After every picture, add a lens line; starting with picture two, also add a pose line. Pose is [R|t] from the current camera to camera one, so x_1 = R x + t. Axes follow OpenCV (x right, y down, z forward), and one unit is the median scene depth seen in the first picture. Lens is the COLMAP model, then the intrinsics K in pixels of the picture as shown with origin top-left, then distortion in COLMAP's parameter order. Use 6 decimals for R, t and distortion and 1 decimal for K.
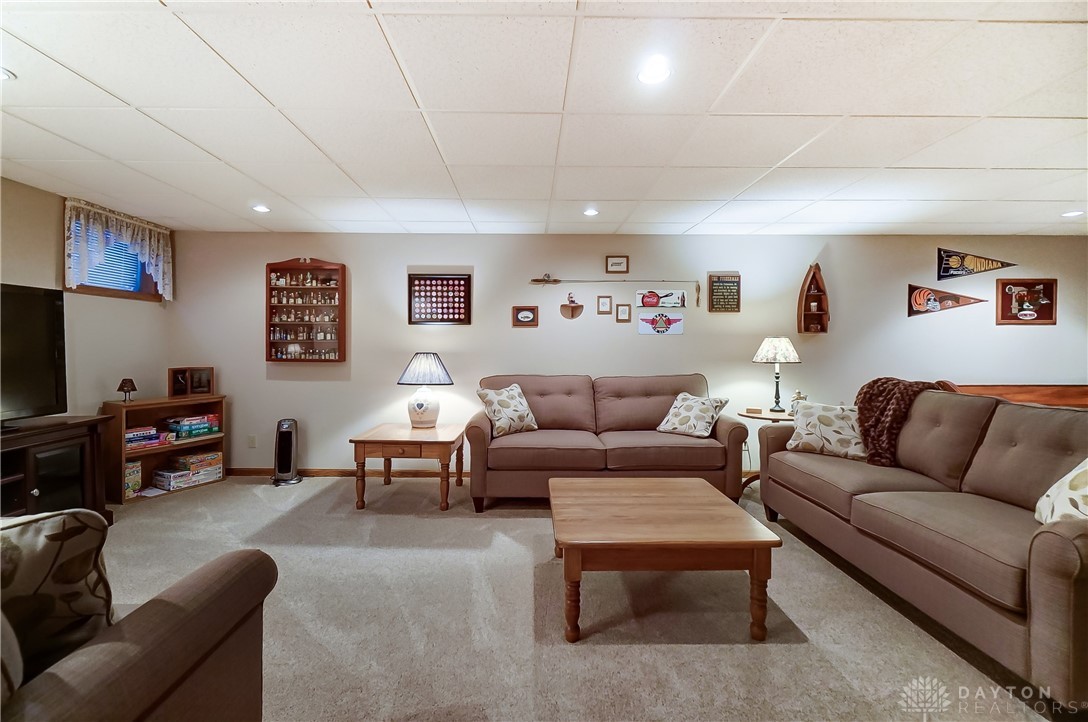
lens RADIAL K [[479.1, 0, 556.2], [0, 479.1, 355.3], [0, 0, 1]] dist [0.000067, 0.000130]
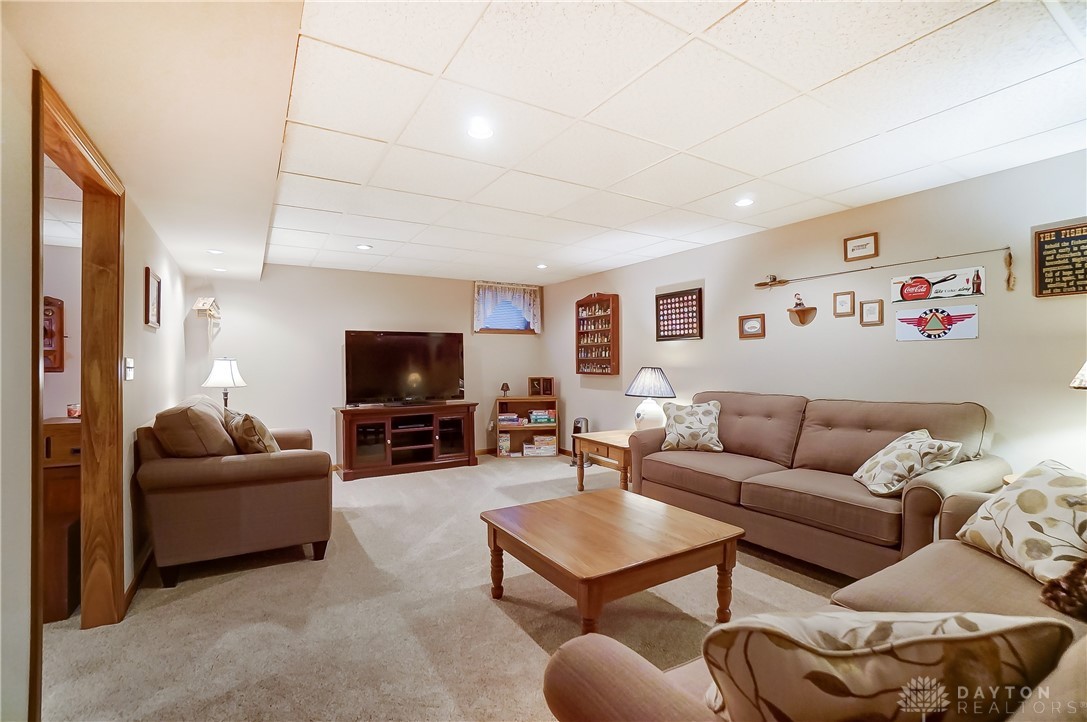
lens RADIAL K [[505.3, 0, 542.8], [0, 505.3, 365.4], [0, 0, 1]] dist [-0.002454, -0.000091]
pose [[0.505082, -0.001522, -0.863070, 0.562311], [-0.003350, 0.999987, -0.003724, -0.004885], [0.863065, 0.004772, 0.505070, 0.196694]]
